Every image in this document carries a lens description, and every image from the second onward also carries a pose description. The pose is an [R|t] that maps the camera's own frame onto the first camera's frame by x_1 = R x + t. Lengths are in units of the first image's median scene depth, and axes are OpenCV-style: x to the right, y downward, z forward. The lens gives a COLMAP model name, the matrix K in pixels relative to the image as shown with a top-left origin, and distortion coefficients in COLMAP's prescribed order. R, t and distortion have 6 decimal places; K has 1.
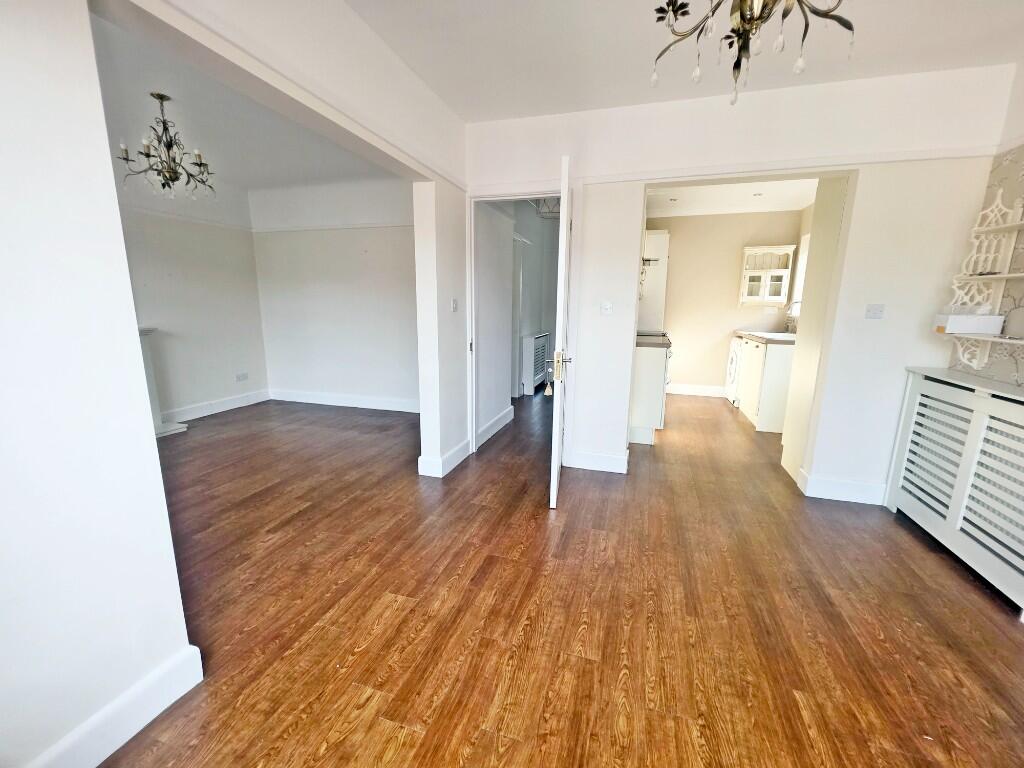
lens RADIAL K [[429.6, 0, 509.1], [0, 429.6, 387.3], [0, 0, 1]] dist [0.002153, -0.000844]
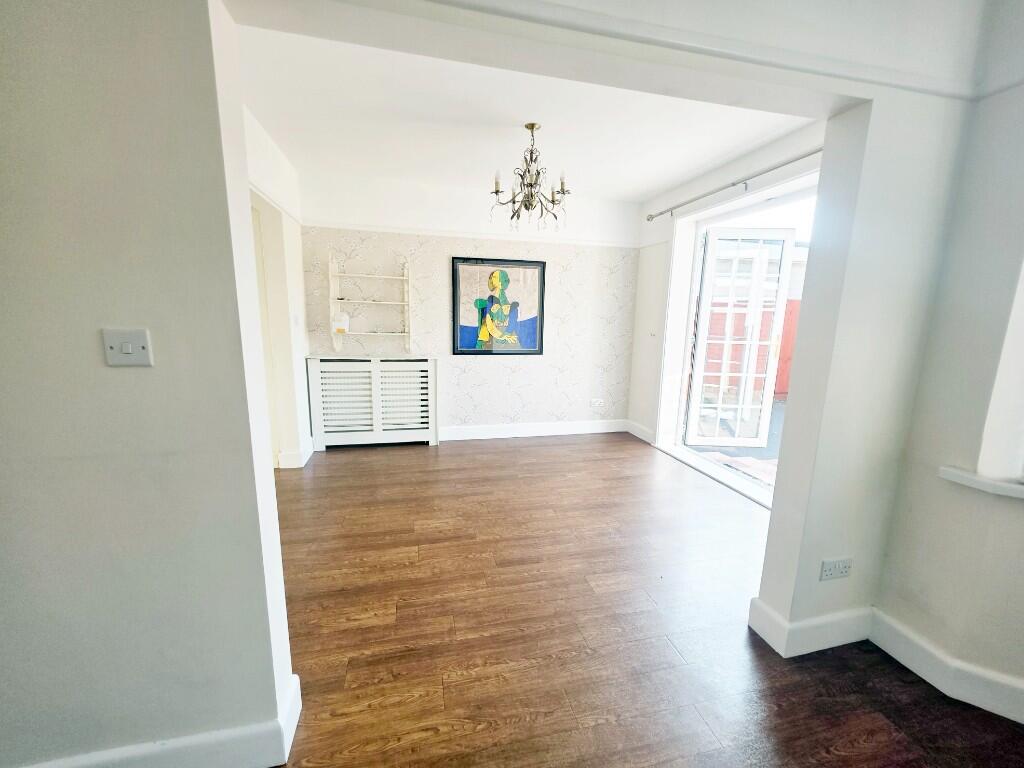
lens RADIAL K [[429.6, 0, 513.1], [0, 429.6, 392.4], [0, 0, 1]] dist [0.002153, -0.000844]
pose [[-0.513388, -0.179362, 0.839203, -0.894356], [0.133263, 0.949388, 0.284436, -0.319628], [-0.847746, 0.257861, -0.463502, 1.379122]]
